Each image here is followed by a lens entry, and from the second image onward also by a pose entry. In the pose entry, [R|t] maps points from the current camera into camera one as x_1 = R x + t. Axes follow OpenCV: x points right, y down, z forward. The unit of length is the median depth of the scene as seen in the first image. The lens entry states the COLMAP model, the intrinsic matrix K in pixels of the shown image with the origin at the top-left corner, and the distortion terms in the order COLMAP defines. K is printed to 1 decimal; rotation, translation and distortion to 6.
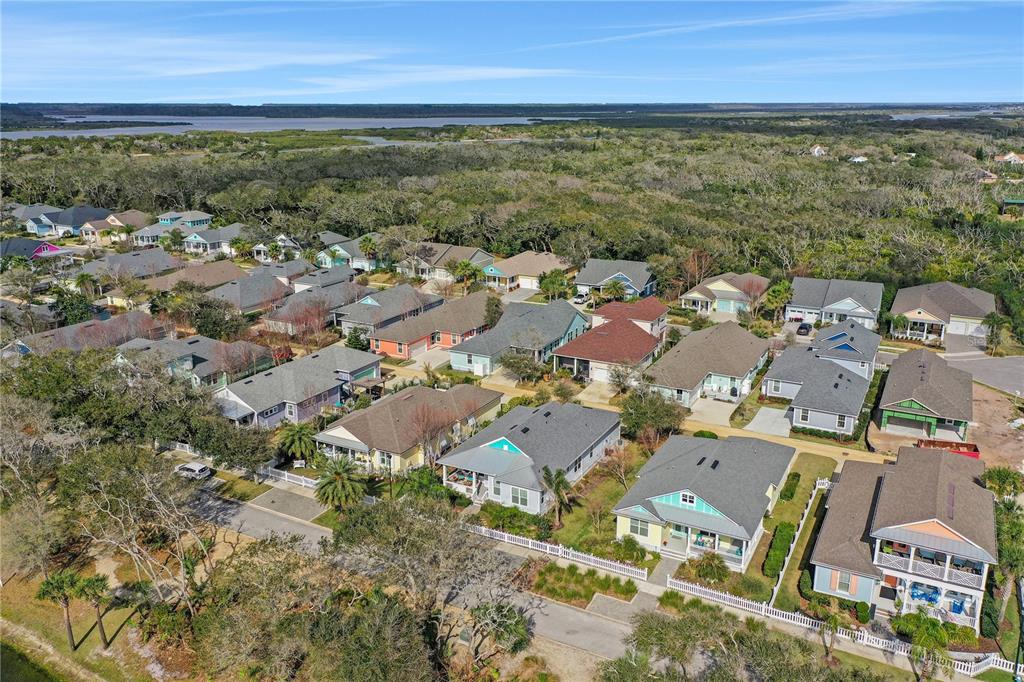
lens RADIAL K [[876.7, 0, 512.0], [0, 876.7, 341.0], [0, 0, 1]] dist [0.013652, 0.004727]
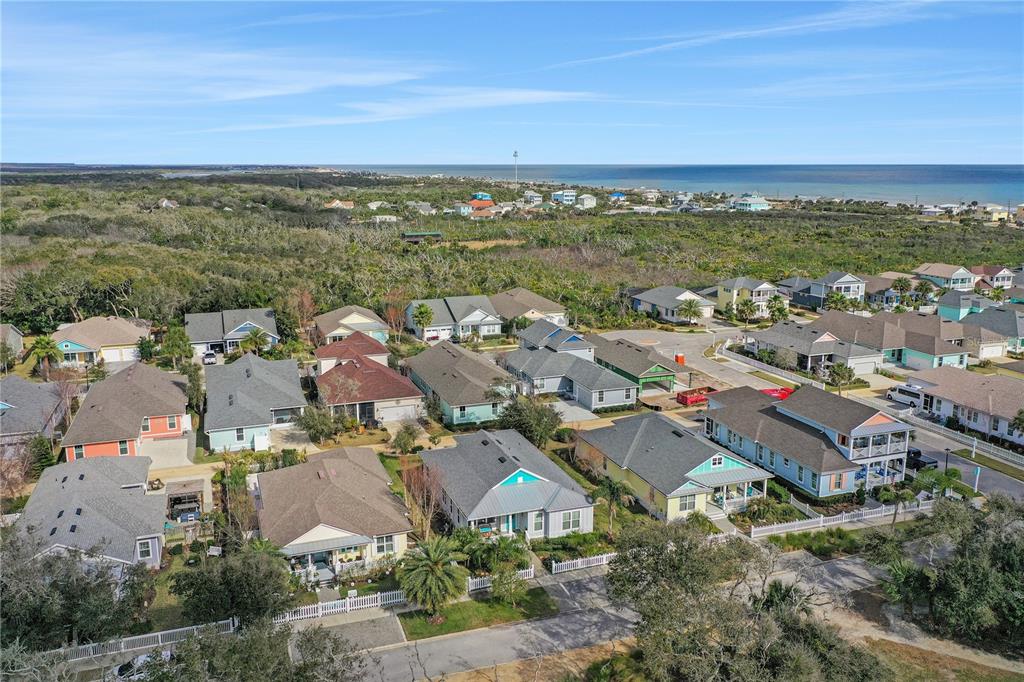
lens RADIAL K [[876.7, 0, 512.0], [0, 876.7, 341.0], [0, 0, 1]] dist [0.013652, 0.004727]
pose [[0.723820, -0.198555, 0.660803, -0.704737], [0.241219, 0.970088, 0.027265, -0.065025], [-0.646450, 0.139663, 0.750064, 0.301468]]
